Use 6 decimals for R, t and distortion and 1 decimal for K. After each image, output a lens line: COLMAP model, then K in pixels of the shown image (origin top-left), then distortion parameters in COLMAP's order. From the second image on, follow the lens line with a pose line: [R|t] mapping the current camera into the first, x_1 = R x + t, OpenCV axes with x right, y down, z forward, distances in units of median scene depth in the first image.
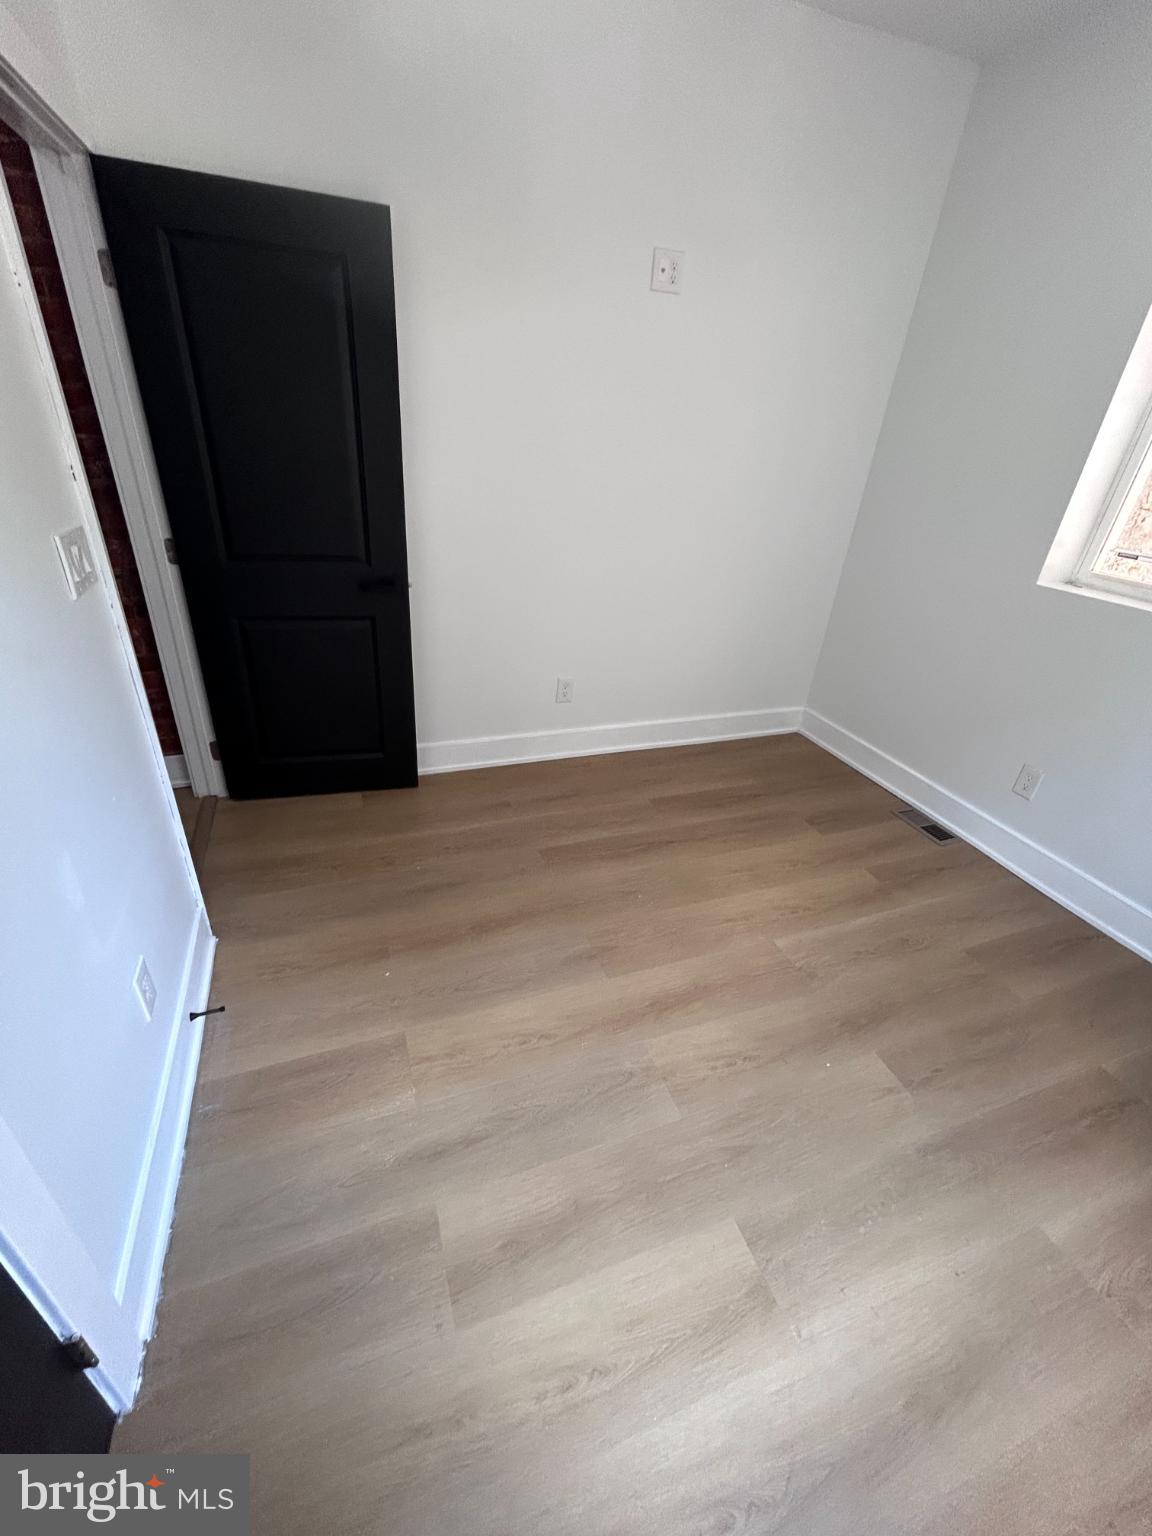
lens RADIAL K [[623.6, 0, 591.3], [0, 623.6, 764.9], [0, 0, 1]] dist [0.004433, 0.000626]
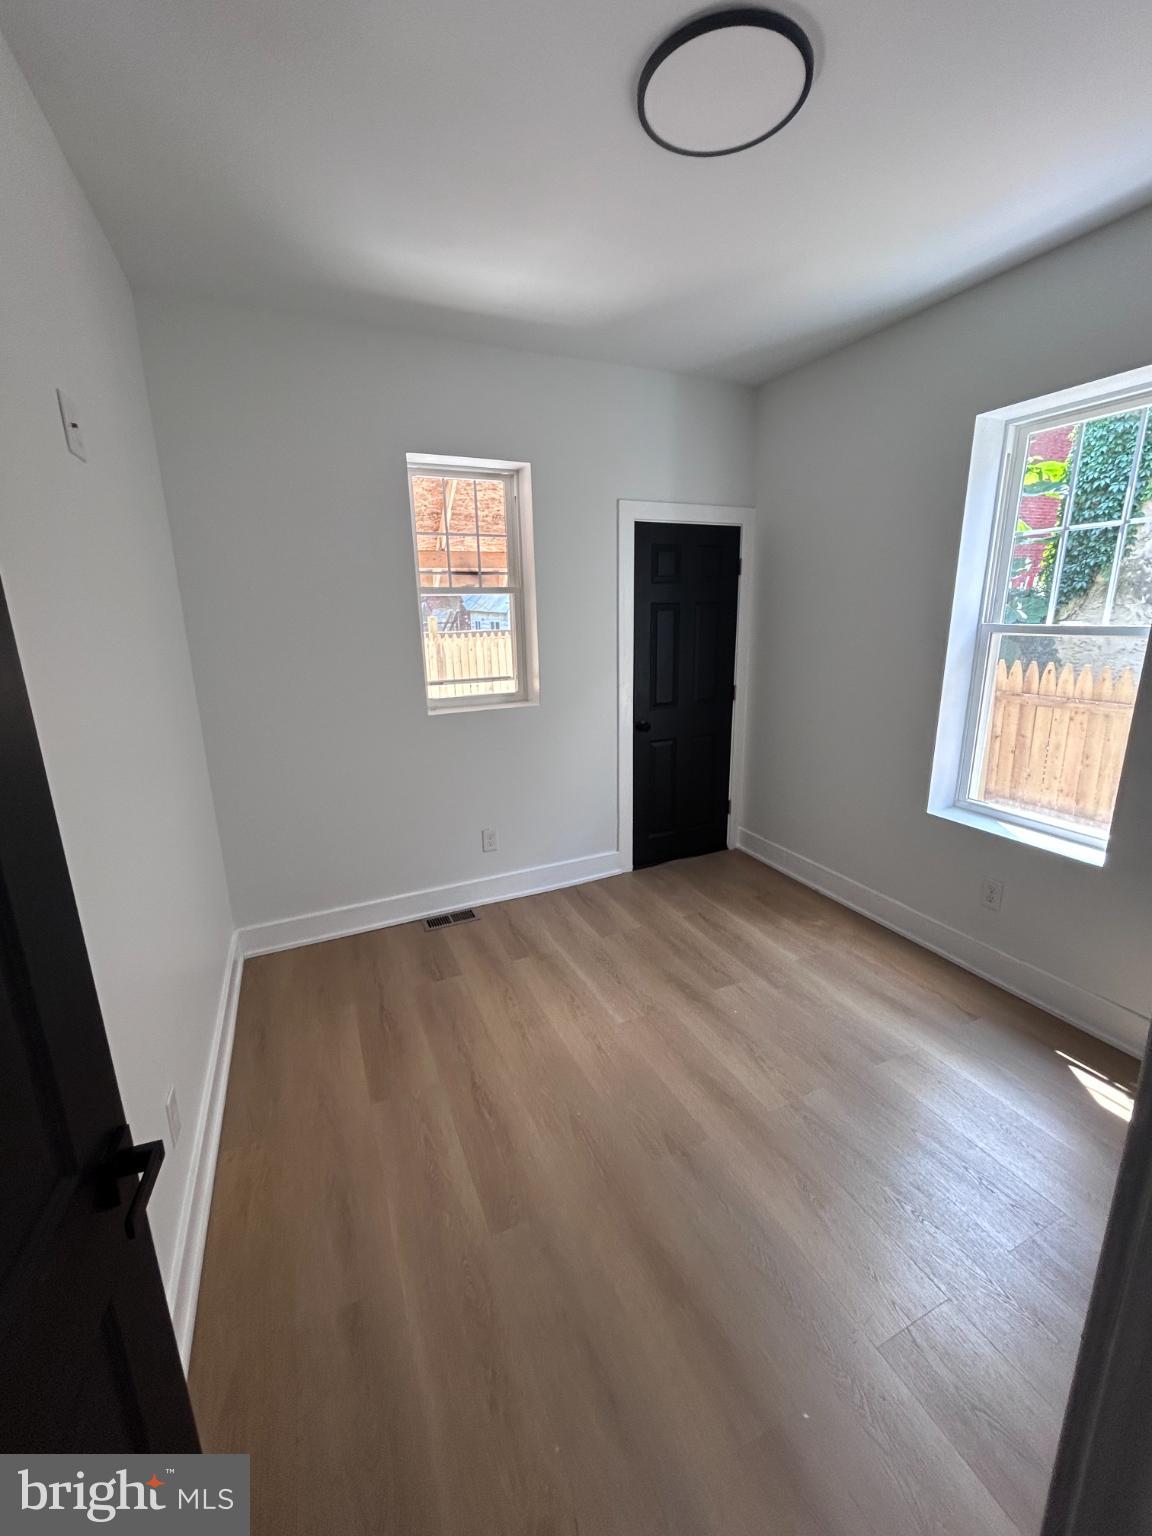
lens RADIAL K [[623.6, 0, 591.3], [0, 623.6, 764.9], [0, 0, 1]] dist [0.004433, 0.000626]
pose [[-0.057817, -0.313627, 0.947784, -0.582131], [0.495251, 0.815307, 0.300001, -0.429120], [-0.866824, 0.486737, 0.108186, 0.628374]]
